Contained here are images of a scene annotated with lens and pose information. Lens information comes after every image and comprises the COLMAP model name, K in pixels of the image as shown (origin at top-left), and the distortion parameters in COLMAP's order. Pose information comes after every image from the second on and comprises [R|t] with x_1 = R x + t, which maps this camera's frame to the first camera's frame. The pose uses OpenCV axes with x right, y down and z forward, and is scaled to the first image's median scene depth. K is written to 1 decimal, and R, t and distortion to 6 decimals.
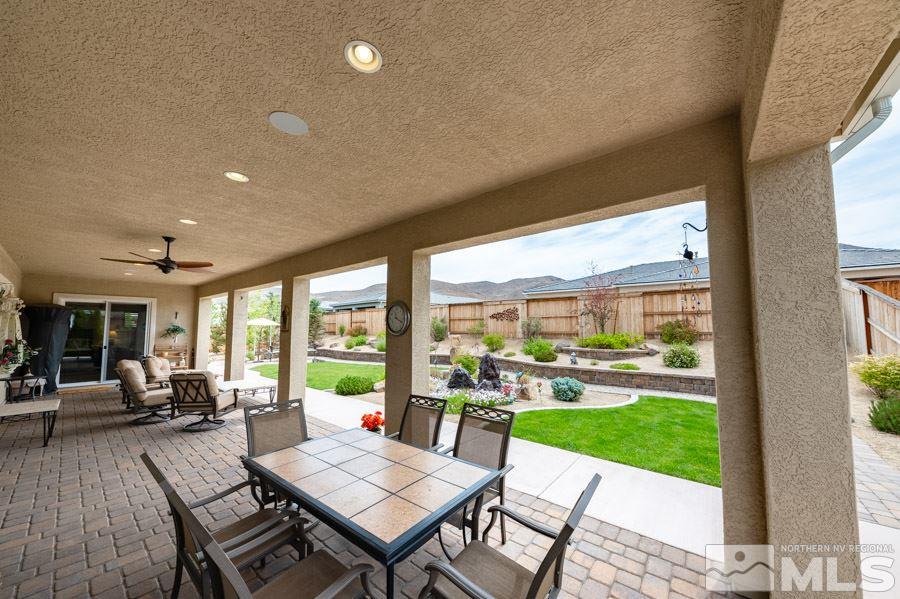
lens RADIAL K [[316.4, 0, 451.7], [0, 316.4, 307.6], [0, 0, 1]] dist [0.000123, -0.000041]
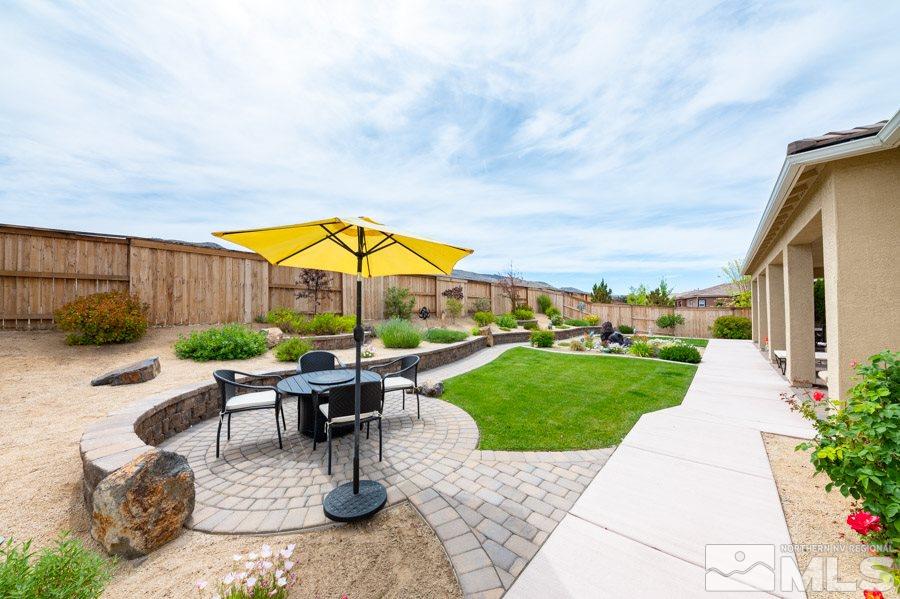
lens RADIAL K [[314.7, 0, 451.0], [0, 314.7, 314.4], [0, 0, 1]] dist [0.017585, -0.005883]
pose [[0.032606, 0.005908, 0.999451, -1.103276], [-0.054659, 0.998497, -0.004119, 0.129364], [-0.997973, -0.054494, 0.032880, 1.306854]]
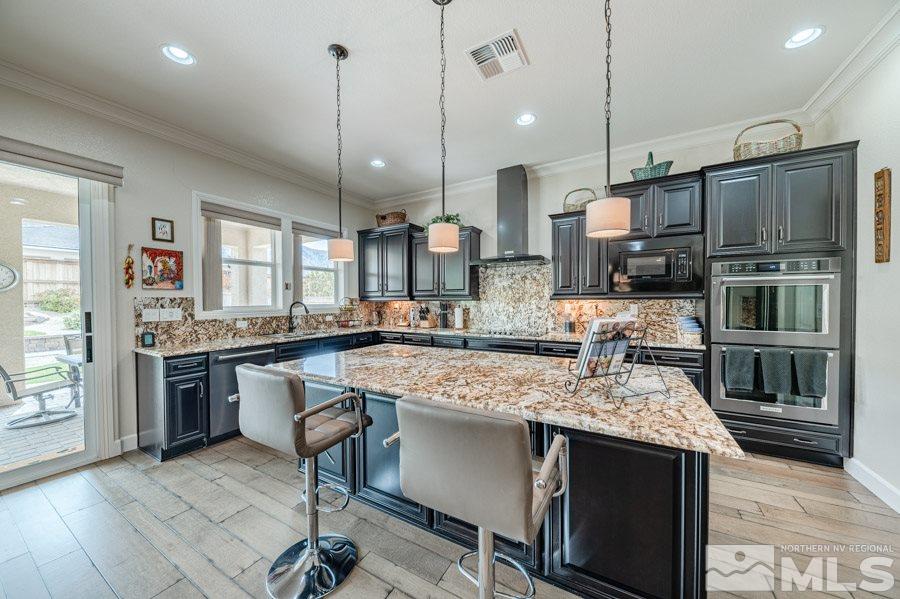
lens RADIAL K [[315.1, 0, 449.9], [0, 315.1, 302.5], [0, 0, 1]] dist [0.005858, -0.000130]
pose [[-0.156099, -0.003748, 0.987734, -0.516004], [-0.056170, 0.998408, -0.005089, 0.015858], [-0.986143, -0.056275, -0.156061, -0.109667]]
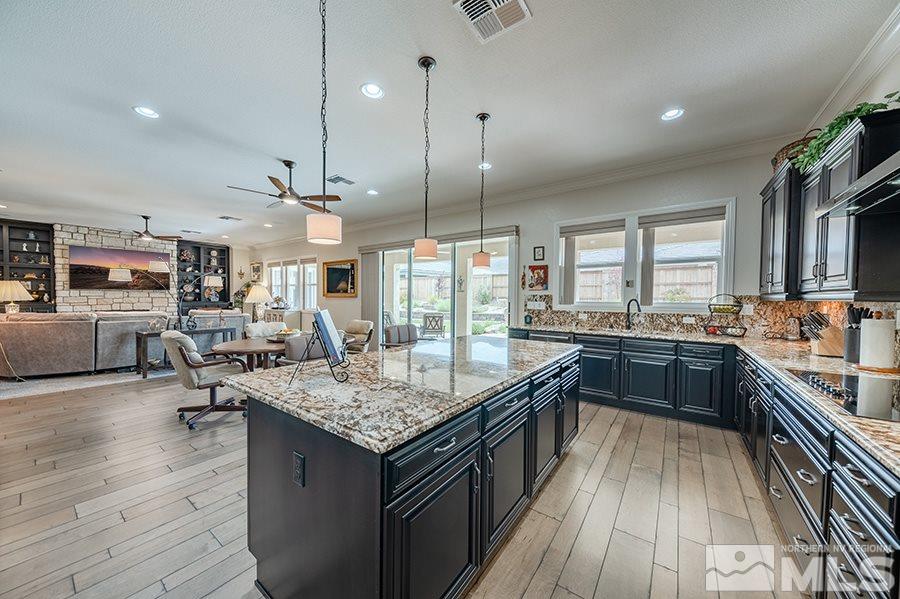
lens RADIAL K [[310.7, 0, 449.4], [0, 310.7, 305.7], [0, 0, 1]] dist [0.001516, -0.000053]
pose [[0.998742, 0.009263, 0.049291, -0.359627], [-0.013758, 0.995695, 0.091666, 0.001365], [-0.048230, -0.092229, 0.994569, -0.329650]]
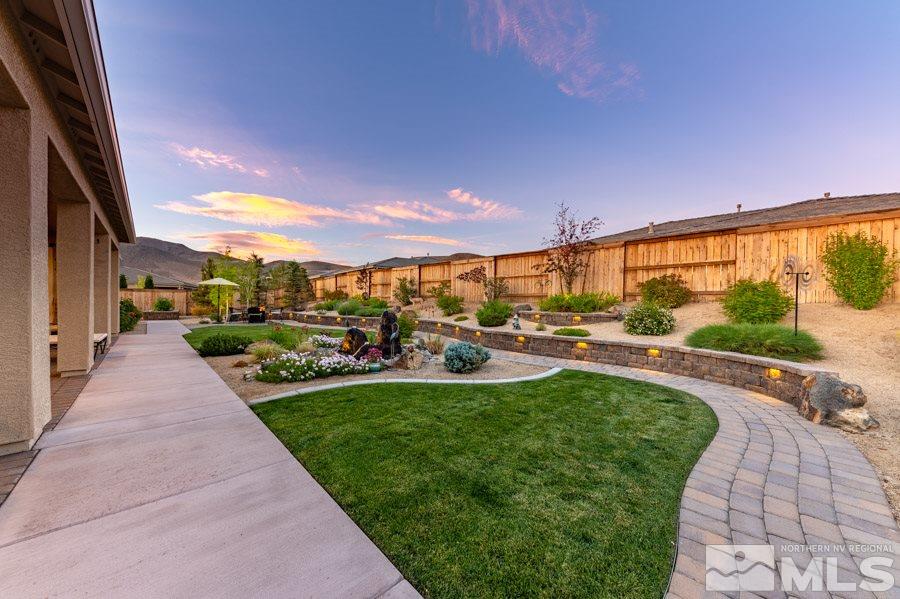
lens RADIAL K [[315.1, 0, 449.9], [0, 315.1, 302.5], [0, 0, 1]] dist [0.005858, -0.000130]
pose [[0.992701, 0.011938, -0.120005, 0.285144], [-0.003681, 0.997625, 0.068786, 0.052615], [0.120541, -0.067842, 0.990387, 0.179316]]
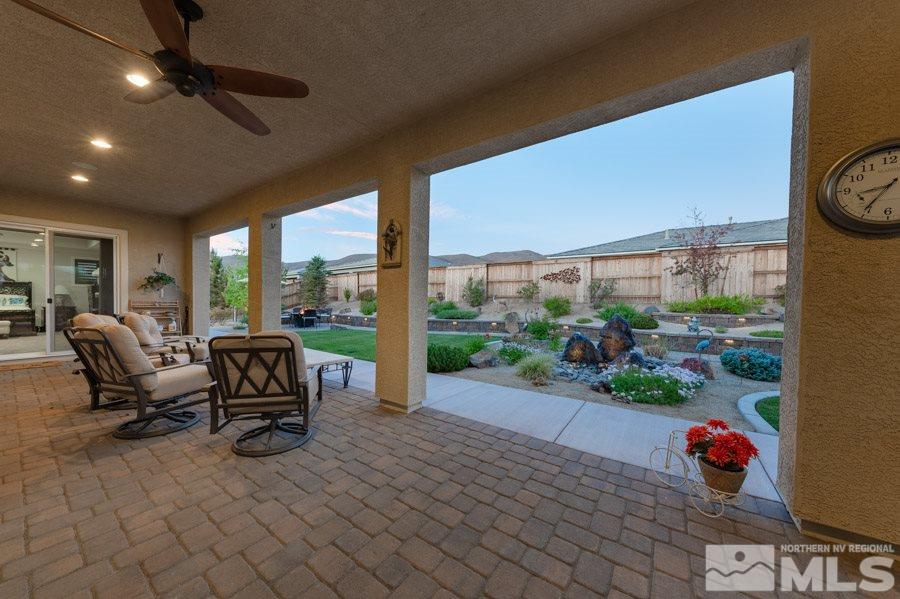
lens RADIAL K [[315.1, 0, 449.9], [0, 315.1, 302.5], [0, 0, 1]] dist [0.005858, -0.000130]
pose [[0.997571, 0.012561, 0.068510, -0.252215], [-0.017426, 0.997332, 0.070885, 0.054514], [-0.067436, -0.071907, 0.995129, 0.232832]]
